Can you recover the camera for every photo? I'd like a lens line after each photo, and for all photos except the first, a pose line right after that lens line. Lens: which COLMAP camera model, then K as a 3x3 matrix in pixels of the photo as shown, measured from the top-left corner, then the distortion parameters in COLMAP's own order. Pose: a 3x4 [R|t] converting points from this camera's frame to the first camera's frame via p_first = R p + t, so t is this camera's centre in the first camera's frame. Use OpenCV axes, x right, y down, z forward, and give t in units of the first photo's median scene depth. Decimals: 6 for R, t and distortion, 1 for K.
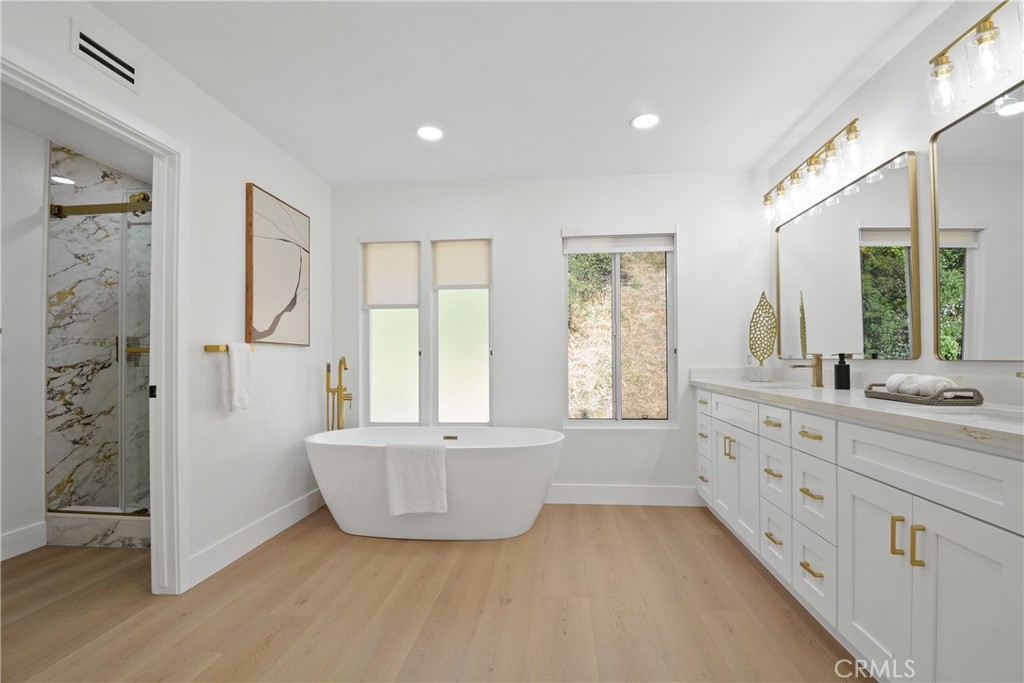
lens RADIAL K [[452.8, 0, 526.6], [0, 452.8, 351.6], [0, 0, 1]] dist [-0.000472, -0.016122]
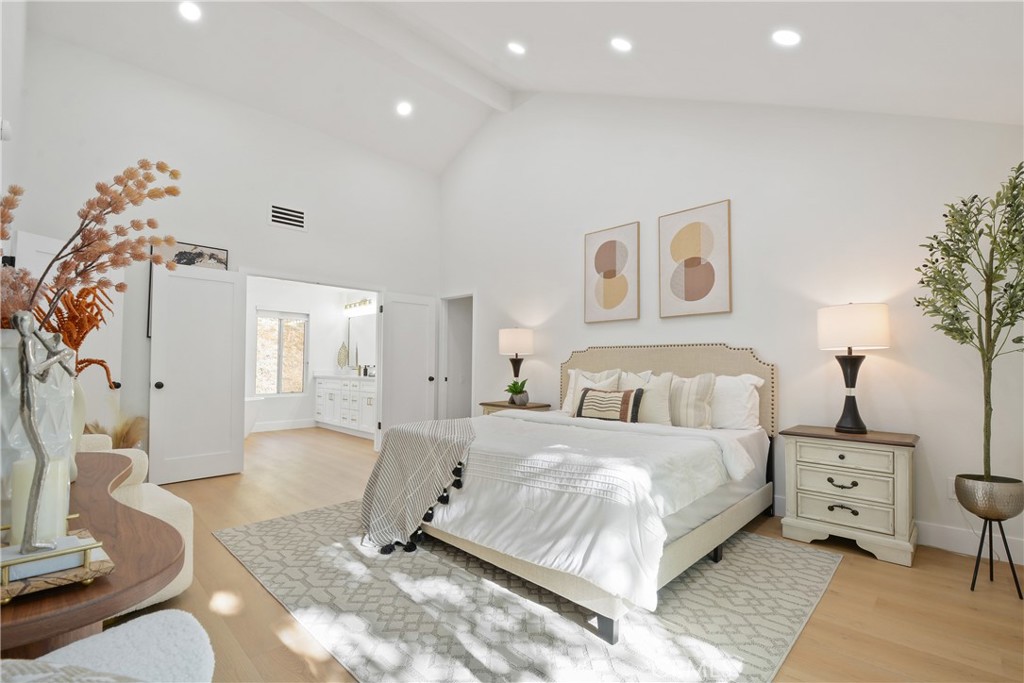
lens RADIAL K [[452.8, 0, 526.6], [0, 452.8, 351.6], [0, 0, 1]] dist [-0.000472, -0.016122]
pose [[0.633315, 0.035377, 0.773085, -0.838833], [-0.021062, 0.999372, -0.028479, -0.019461], [-0.773608, 0.001754, 0.633662, -1.498872]]
